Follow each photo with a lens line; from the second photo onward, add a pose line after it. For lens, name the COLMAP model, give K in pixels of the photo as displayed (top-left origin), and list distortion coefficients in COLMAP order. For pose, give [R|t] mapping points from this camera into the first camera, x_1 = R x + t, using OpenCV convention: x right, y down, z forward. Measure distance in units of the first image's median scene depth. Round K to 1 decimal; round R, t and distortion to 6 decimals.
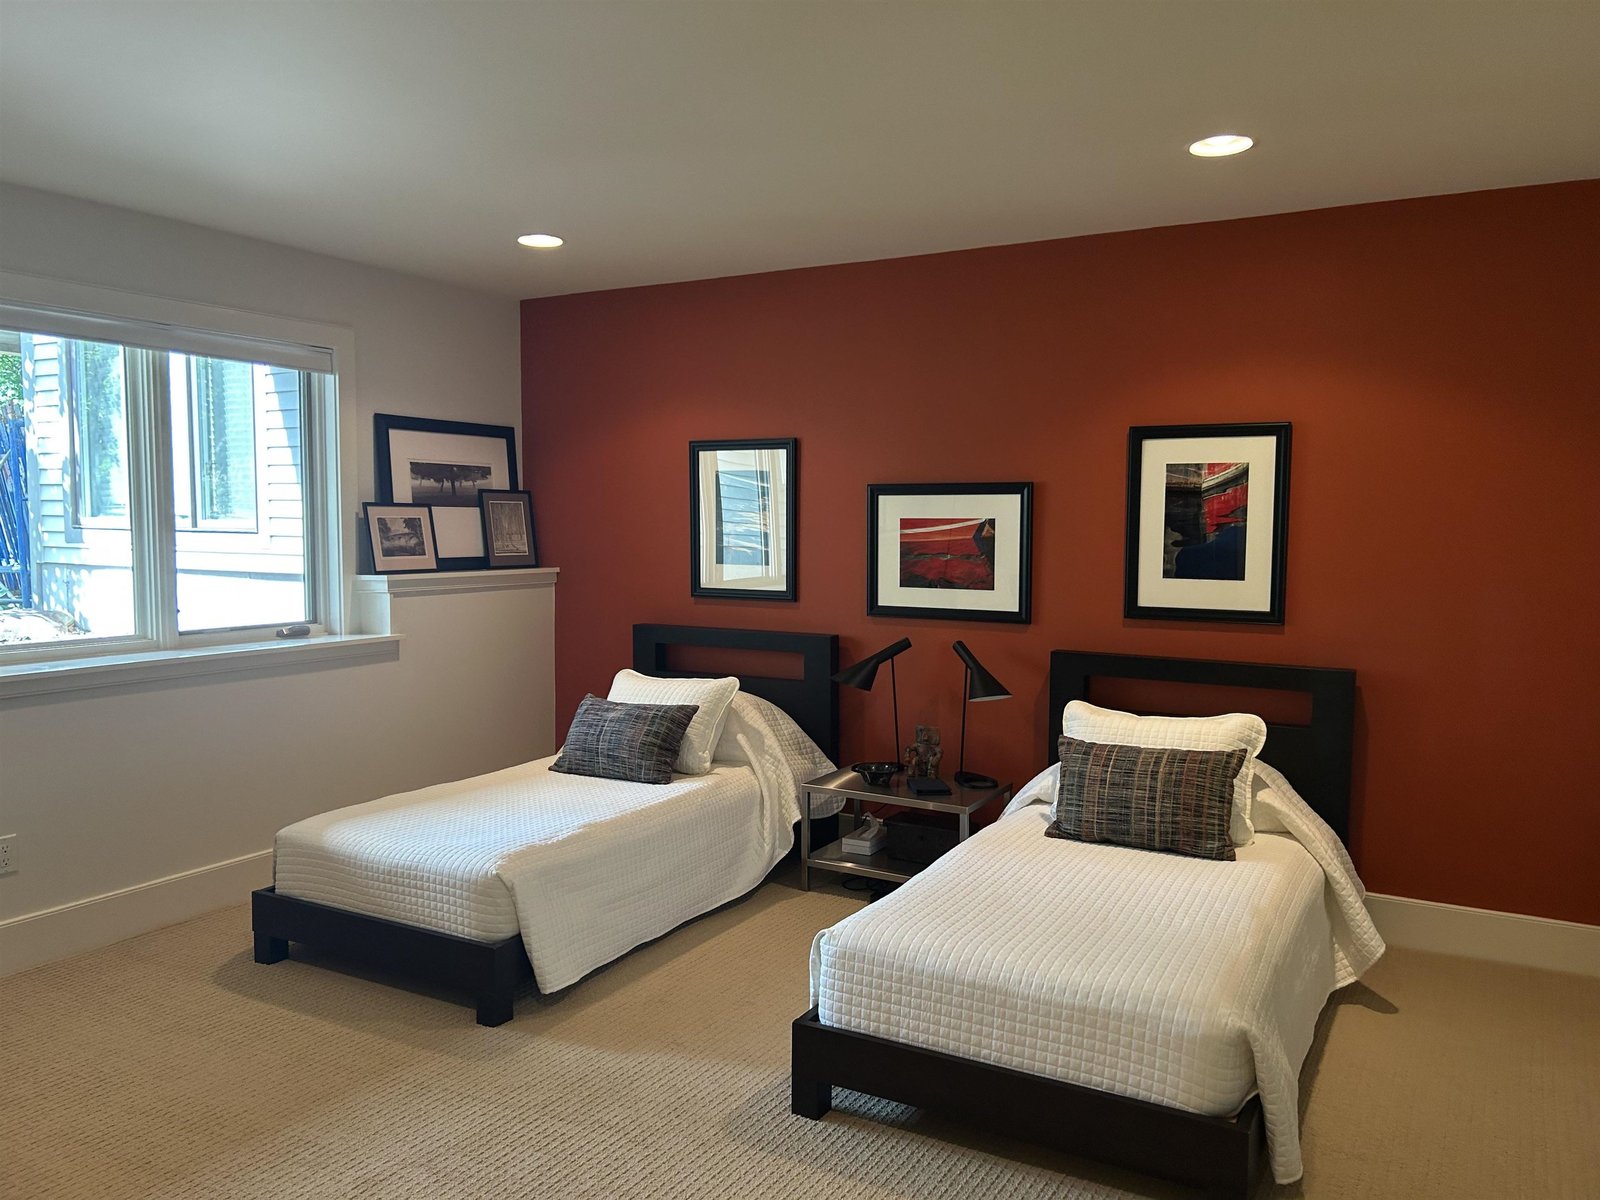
lens RADIAL K [[1210.3, 0, 802.8], [0, 1210.3, 609.2], [0, 0, 1]] dist [0.029287, -0.005036]
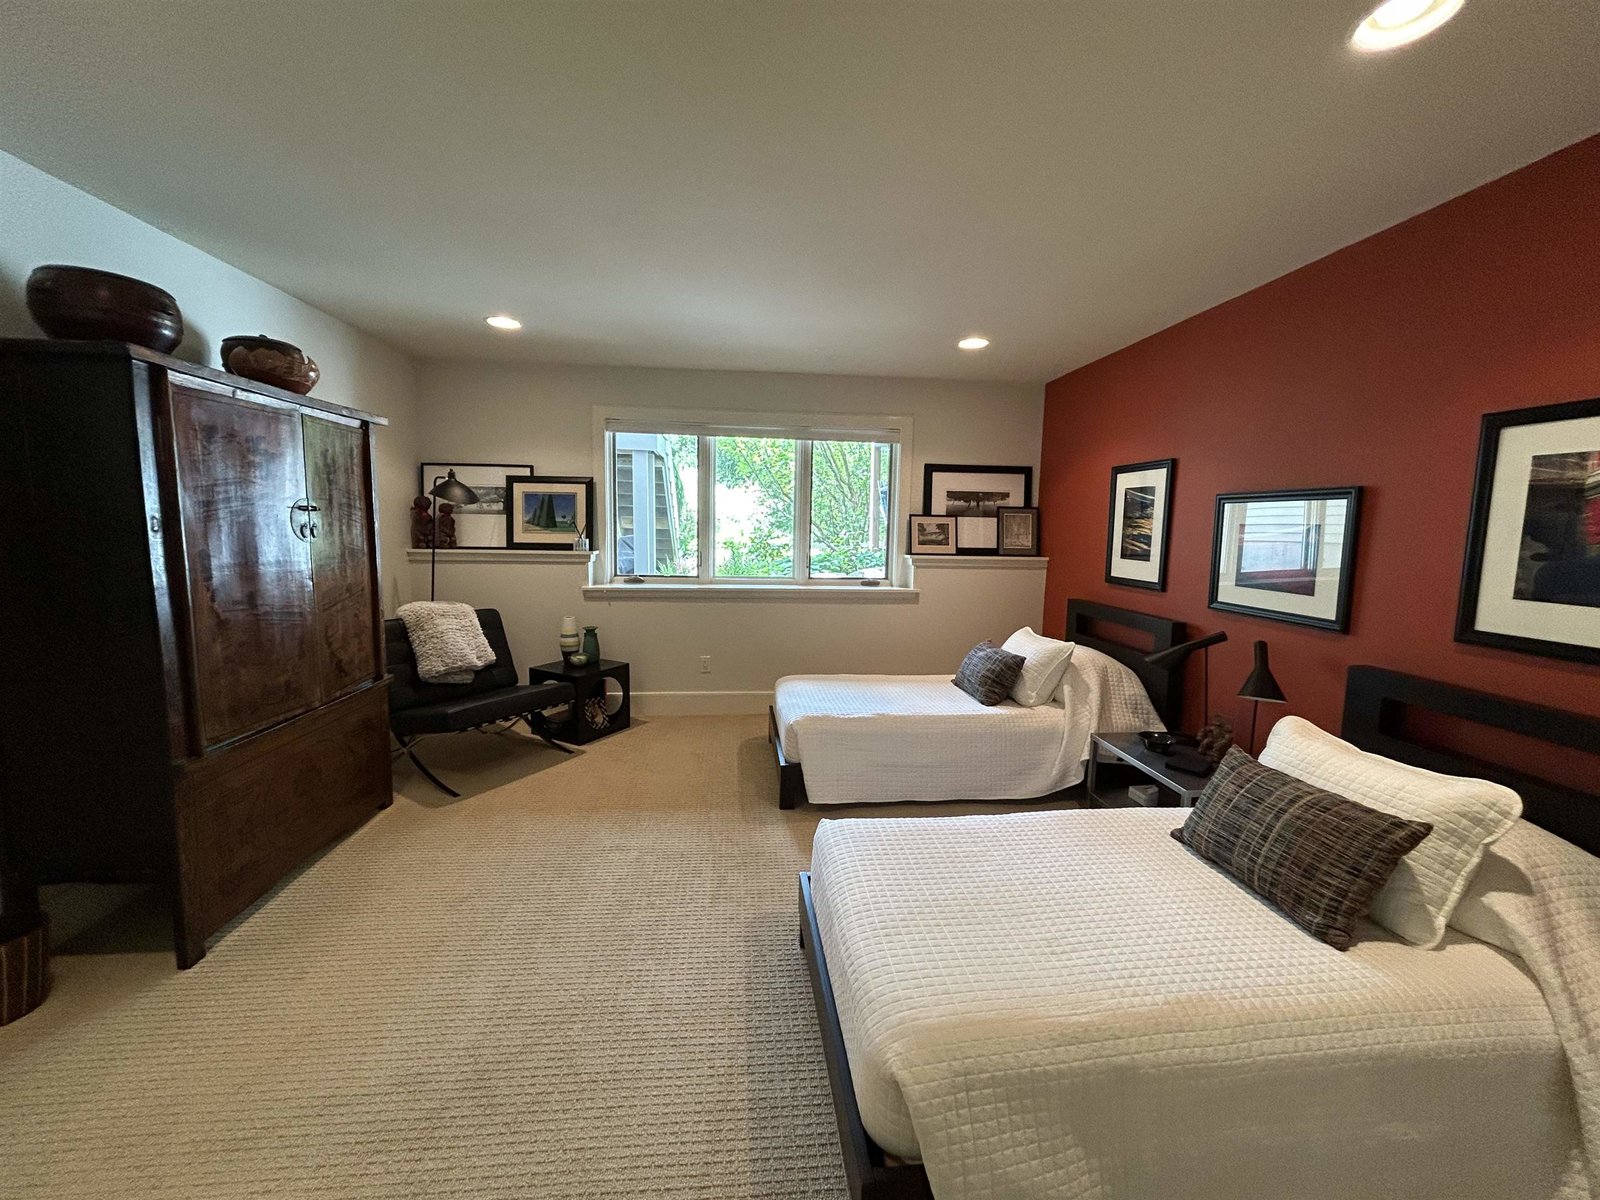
lens RADIAL K [[644.6, 0, 800.0], [0, 644.6, 600.0], [0, 0, 1]] dist [0.000228, 0.000024]
pose [[0.575884, 0.101716, -0.811179, 0.328908], [-0.076836, 0.994572, 0.070164, -0.016583], [0.813913, 0.021921, 0.580573, 0.322594]]
